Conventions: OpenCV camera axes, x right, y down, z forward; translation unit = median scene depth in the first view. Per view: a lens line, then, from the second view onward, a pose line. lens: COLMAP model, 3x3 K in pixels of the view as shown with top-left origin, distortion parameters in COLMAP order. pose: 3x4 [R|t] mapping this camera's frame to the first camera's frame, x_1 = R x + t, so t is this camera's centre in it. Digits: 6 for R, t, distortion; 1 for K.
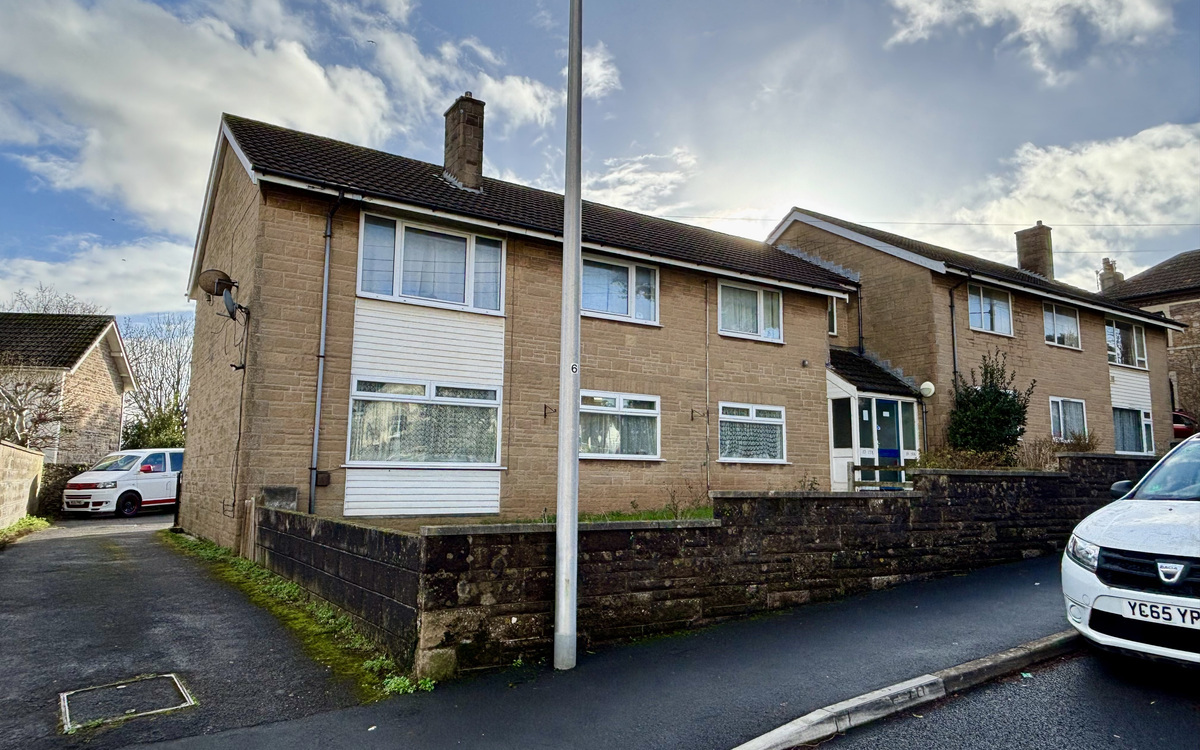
lens RADIAL K [[773.1, 0, 601.0], [0, 773.1, 374.8], [0, 0, 1]] dist [0.019131, -0.003783]
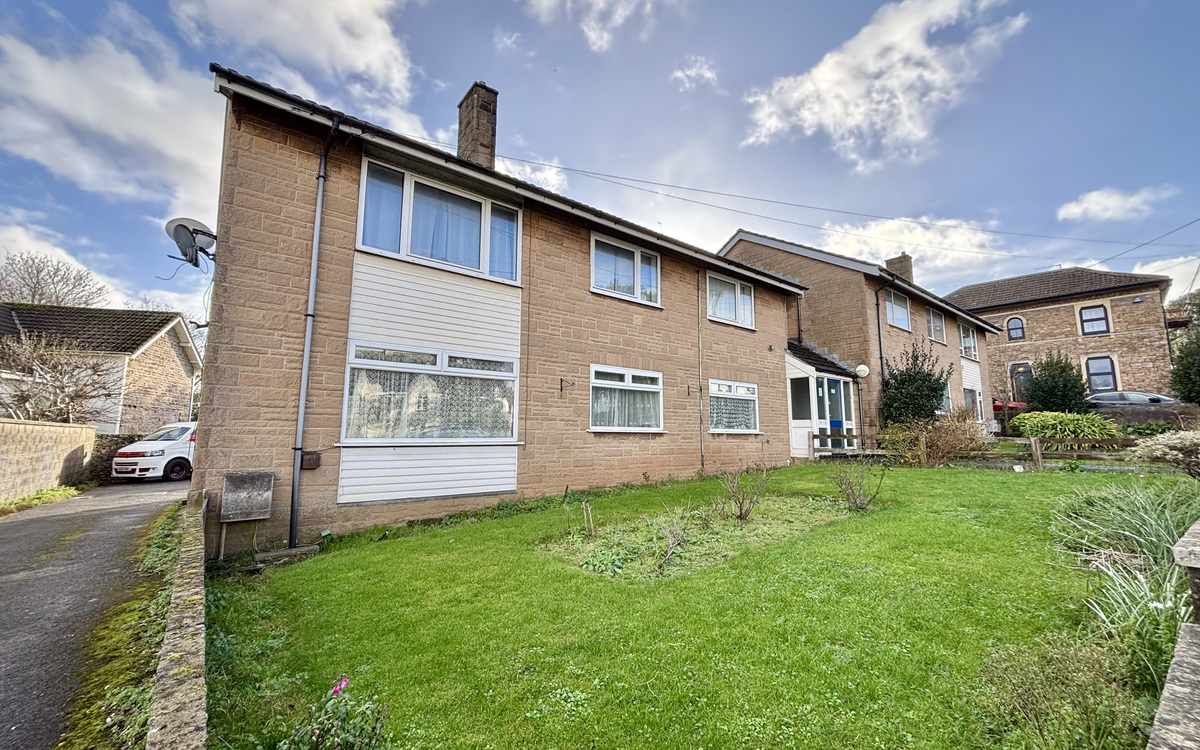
lens RADIAL K [[484.1, 0, 602.7], [0, 484.1, 375.7], [0, 0, 1]] dist [-0.003002, -0.000289]
pose [[0.994874, 0.005261, 0.100989, -0.074062], [-0.005936, 0.999962, 0.006389, 0.028082], [-0.100952, -0.006955, 0.994867, 0.339607]]
